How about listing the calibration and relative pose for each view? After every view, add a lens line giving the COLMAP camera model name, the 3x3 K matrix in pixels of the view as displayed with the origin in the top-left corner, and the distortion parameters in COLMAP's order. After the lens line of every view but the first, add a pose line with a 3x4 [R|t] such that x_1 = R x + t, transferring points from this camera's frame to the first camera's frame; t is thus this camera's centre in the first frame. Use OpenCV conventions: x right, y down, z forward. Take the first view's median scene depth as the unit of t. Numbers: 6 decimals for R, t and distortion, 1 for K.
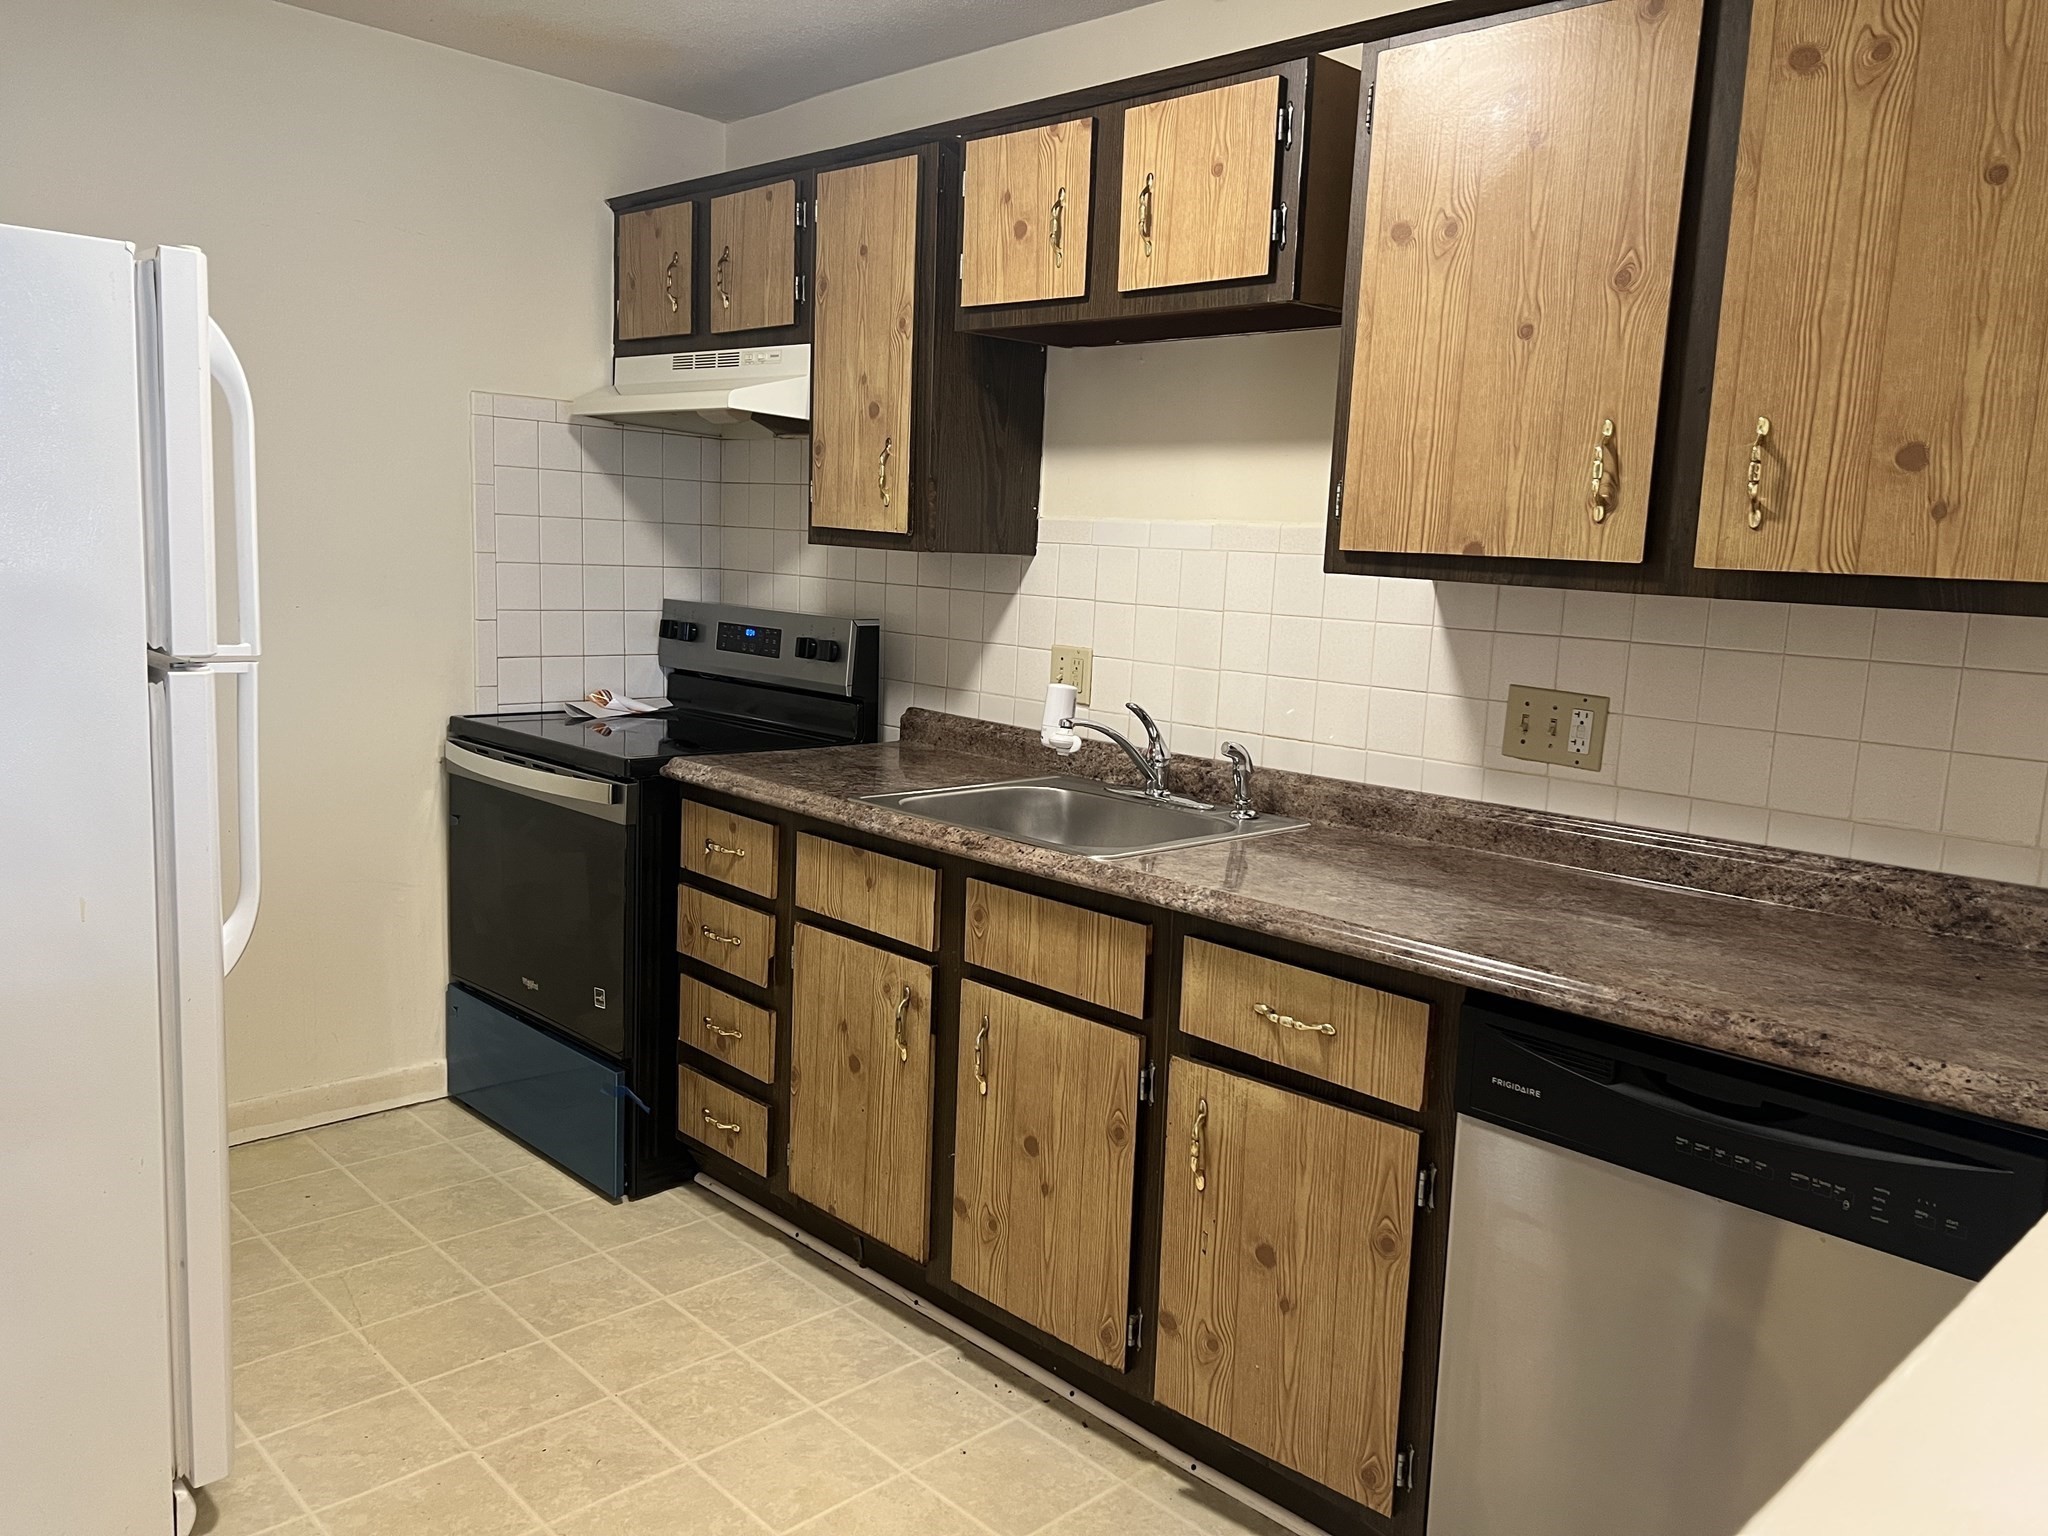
lens RADIAL K [[1536.7, 0, 1011.8], [0, 1536.7, 769.0], [0, 0, 1]] dist [0.014976, -0.015898]
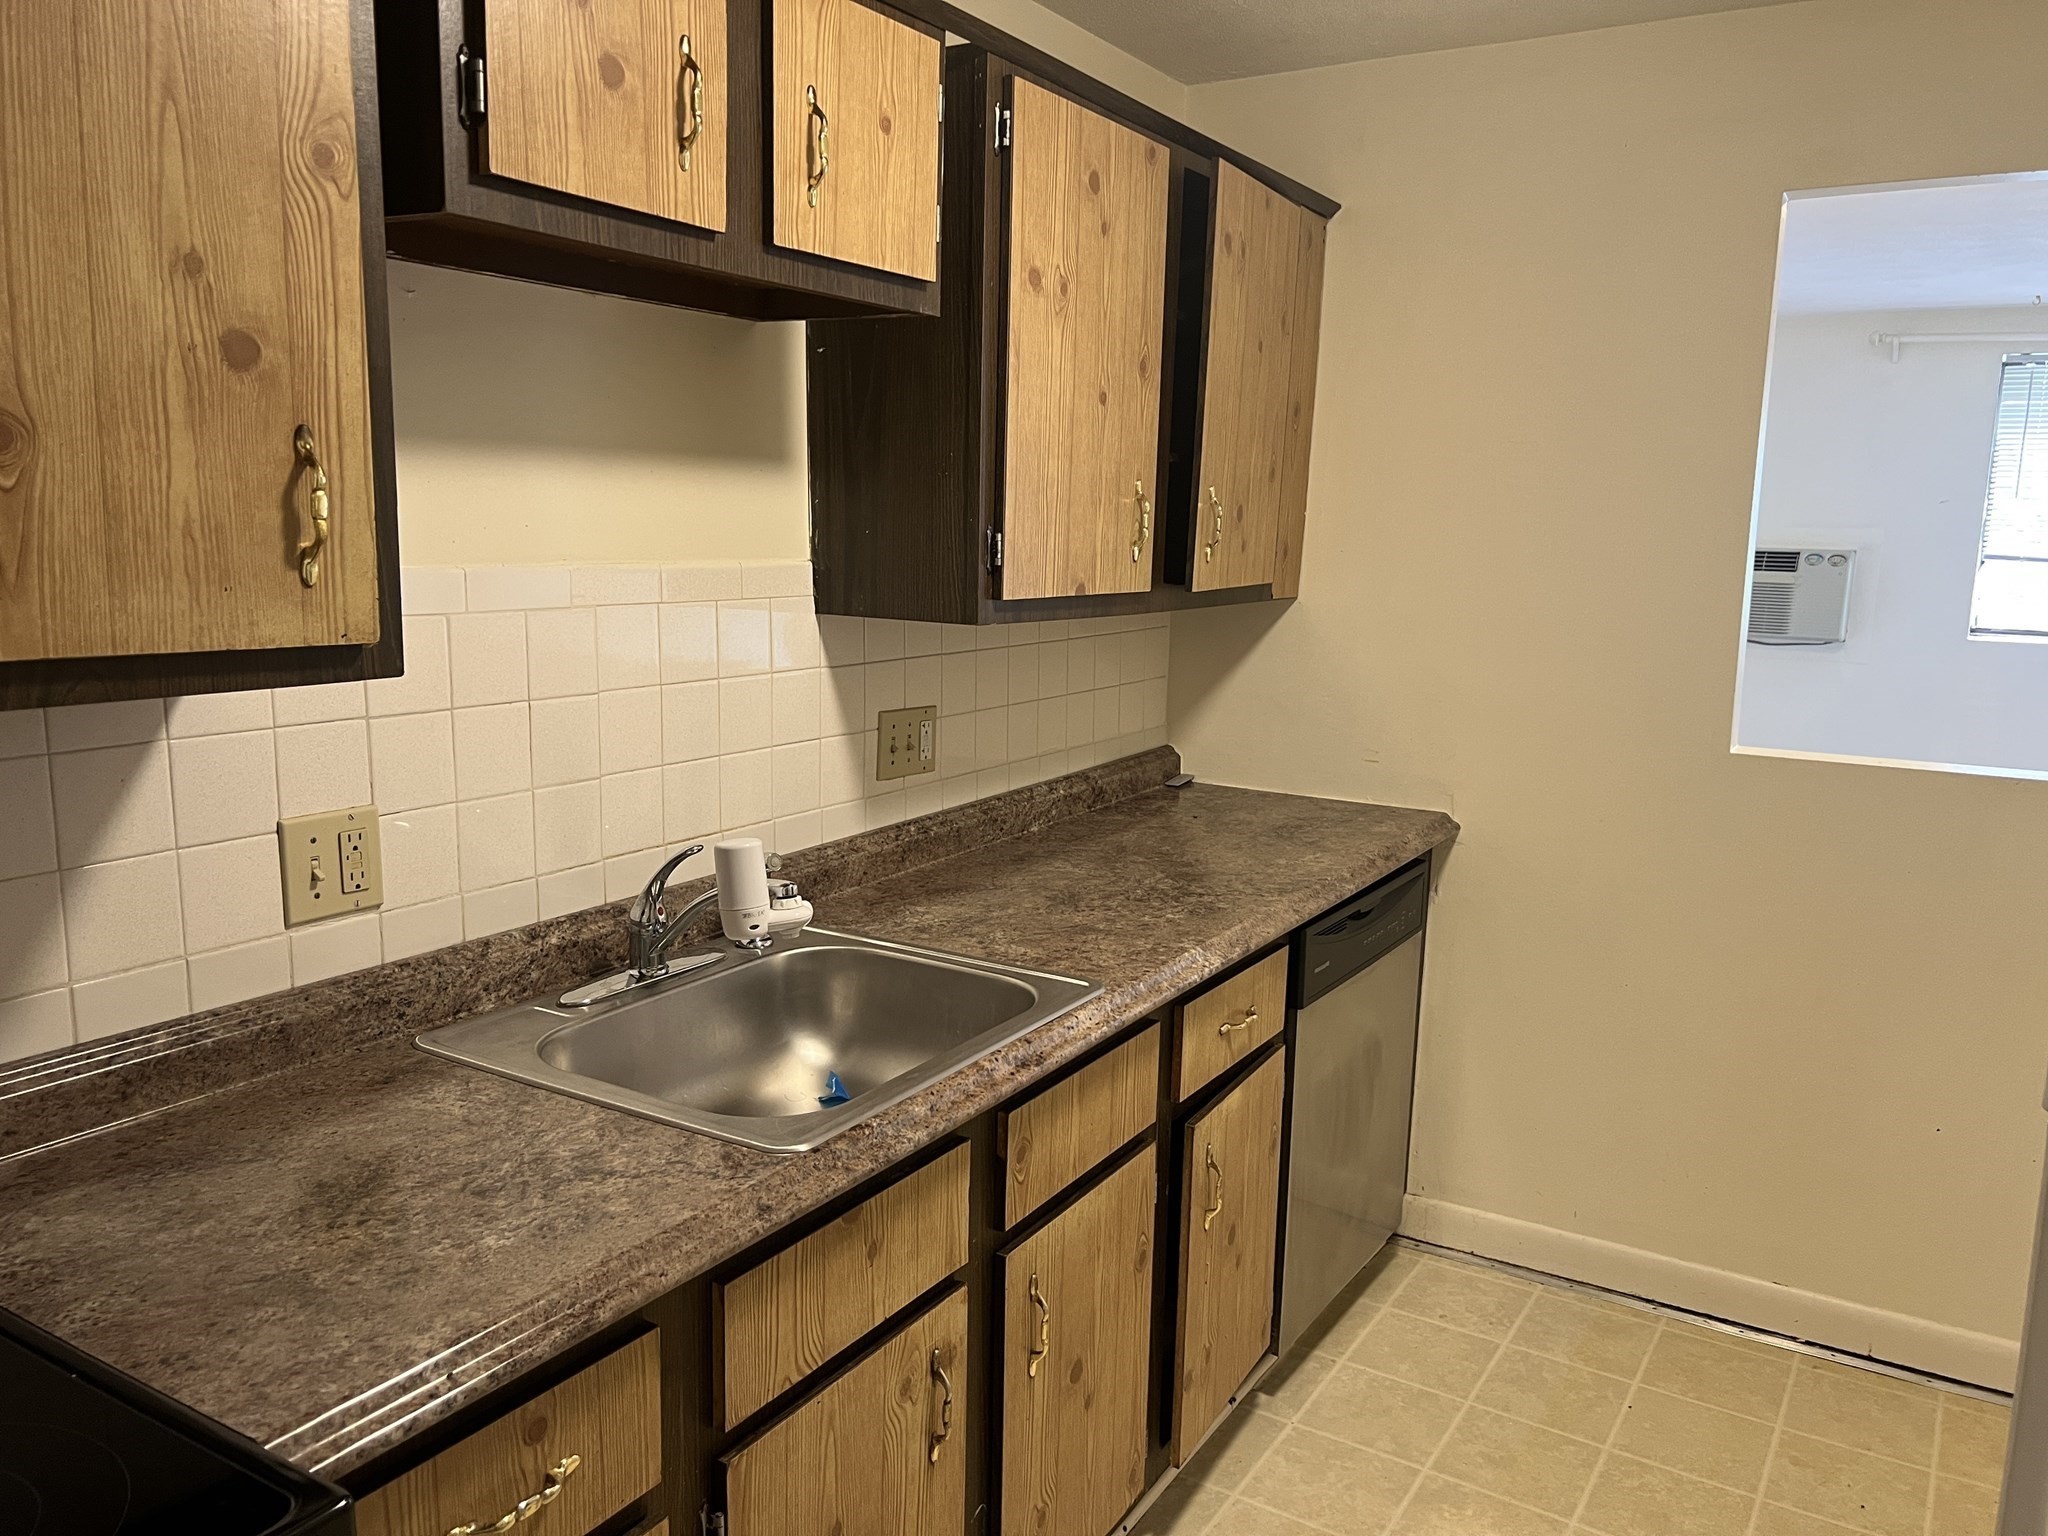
lens RADIAL K [[1536.7, 0, 1013.3], [0, 1536.7, 765.3], [0, 0, 1]] dist [0.014976, -0.015898]
pose [[-0.237966, -0.207943, 0.948753, -0.597606], [0.109543, 0.964835, 0.238943, -0.226792], [-0.965077, 0.160789, -0.206819, 1.012289]]
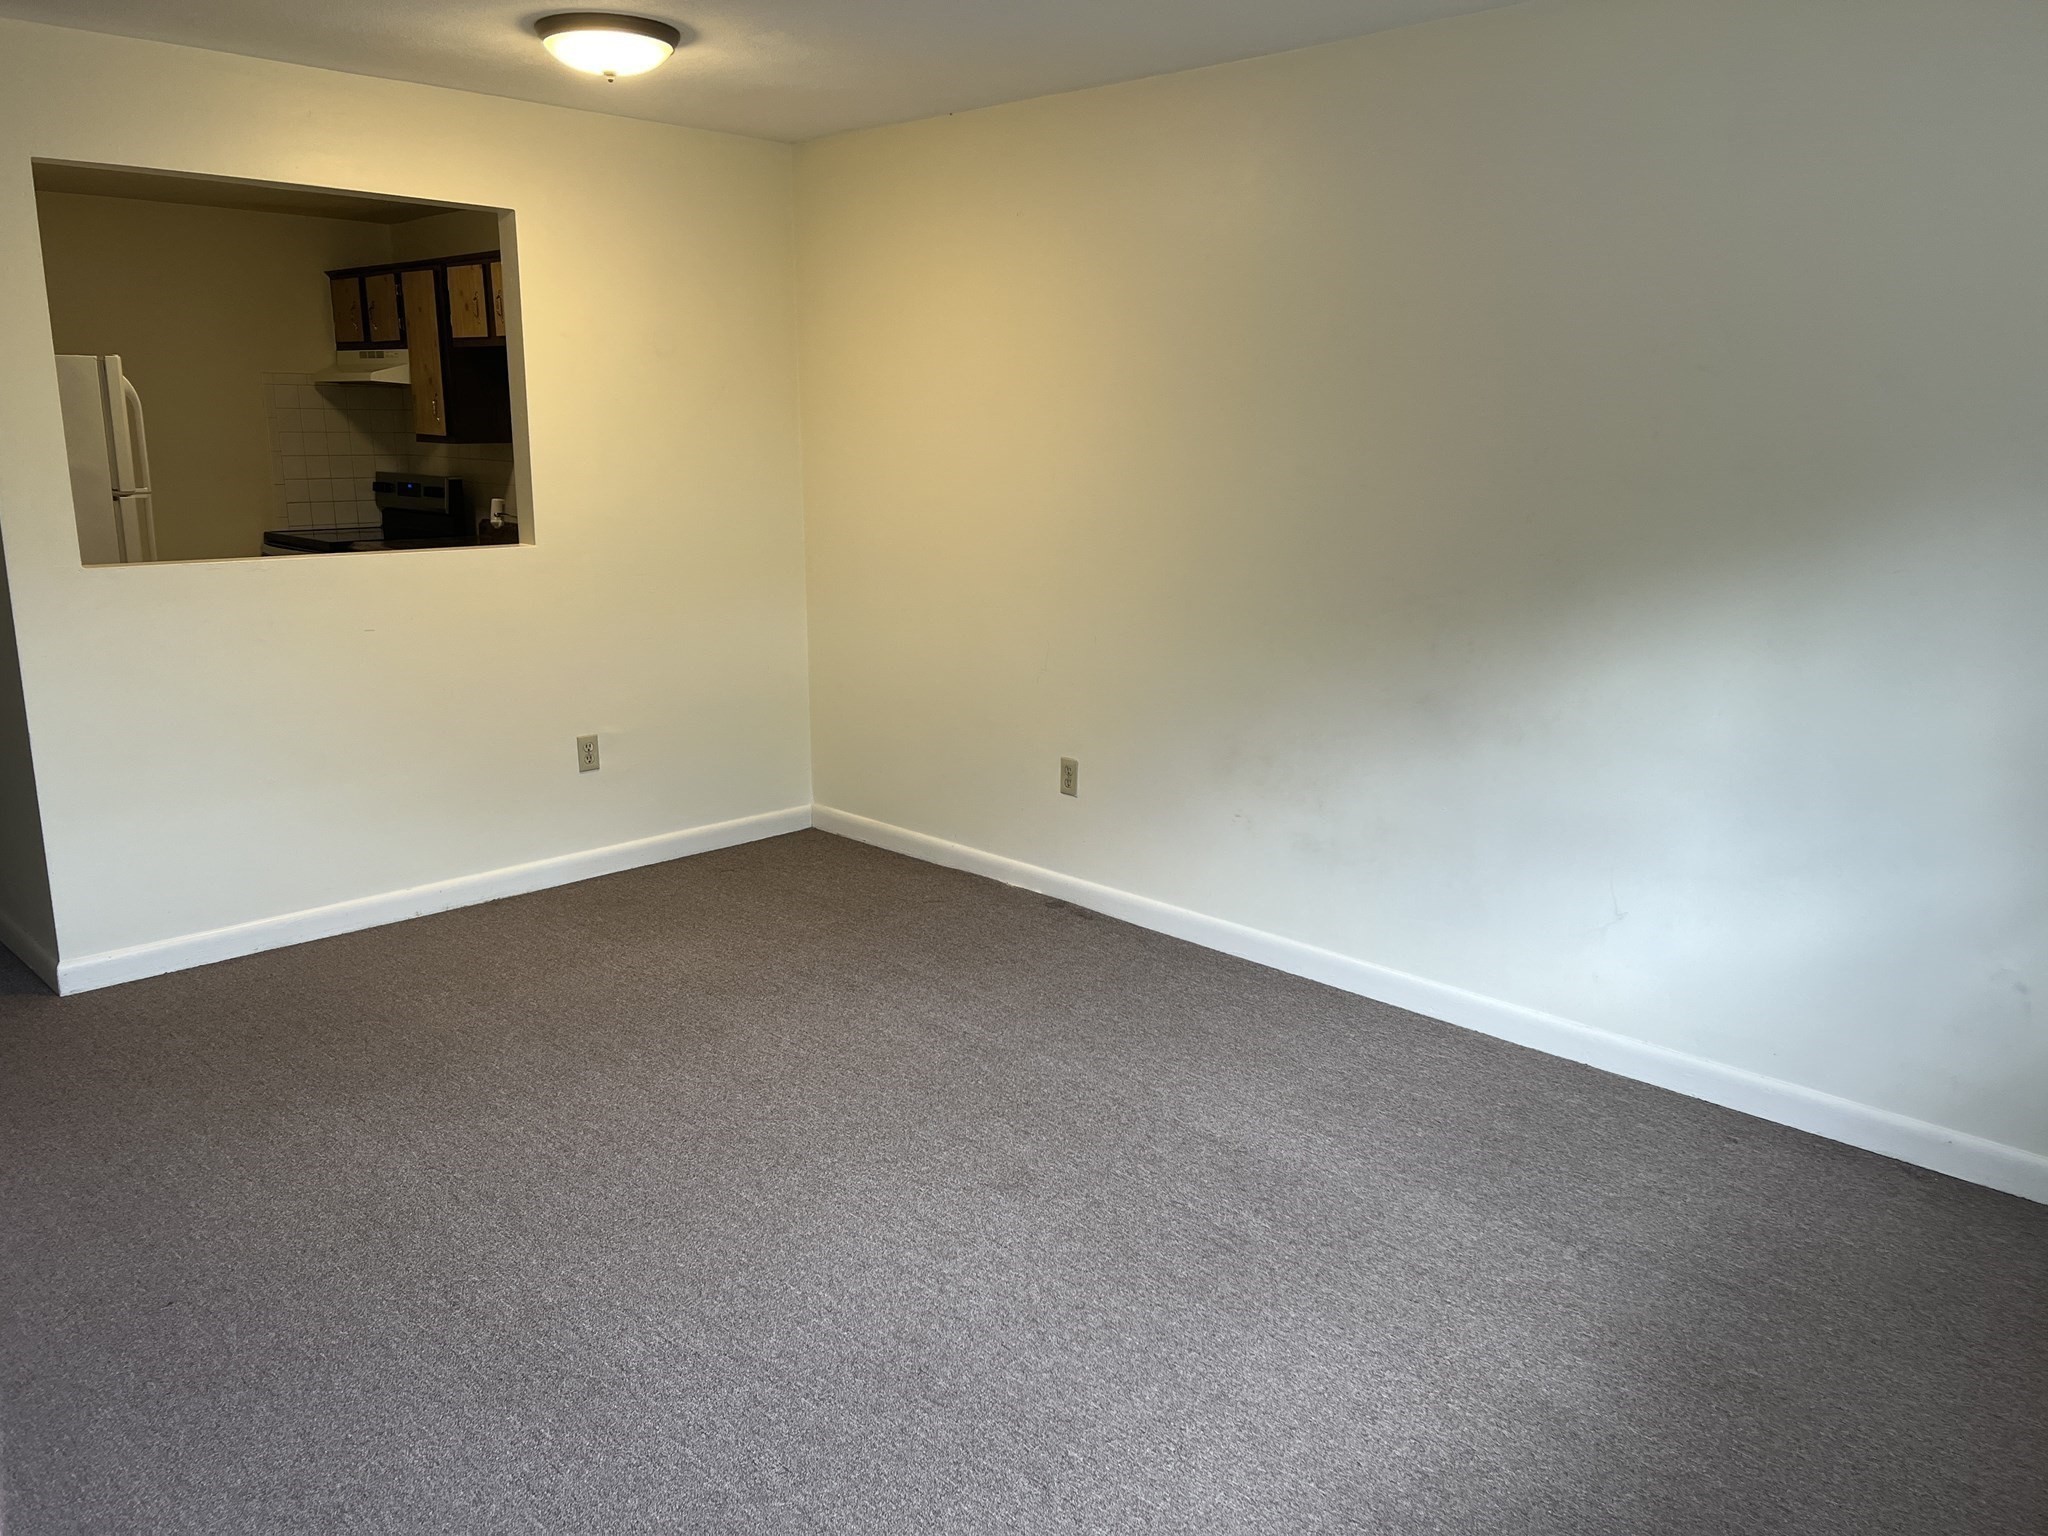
lens RADIAL K [[1536.7, 0, 1025.1], [0, 1536.7, 769.6], [0, 0, 1]] dist [0.014976, -0.015898]
pose [[0.999168, -0.040169, 0.007119, 0.823223], [0.039467, 0.995969, 0.080554, 0.205487], [-0.010326, -0.080206, 0.996725, -1.442887]]
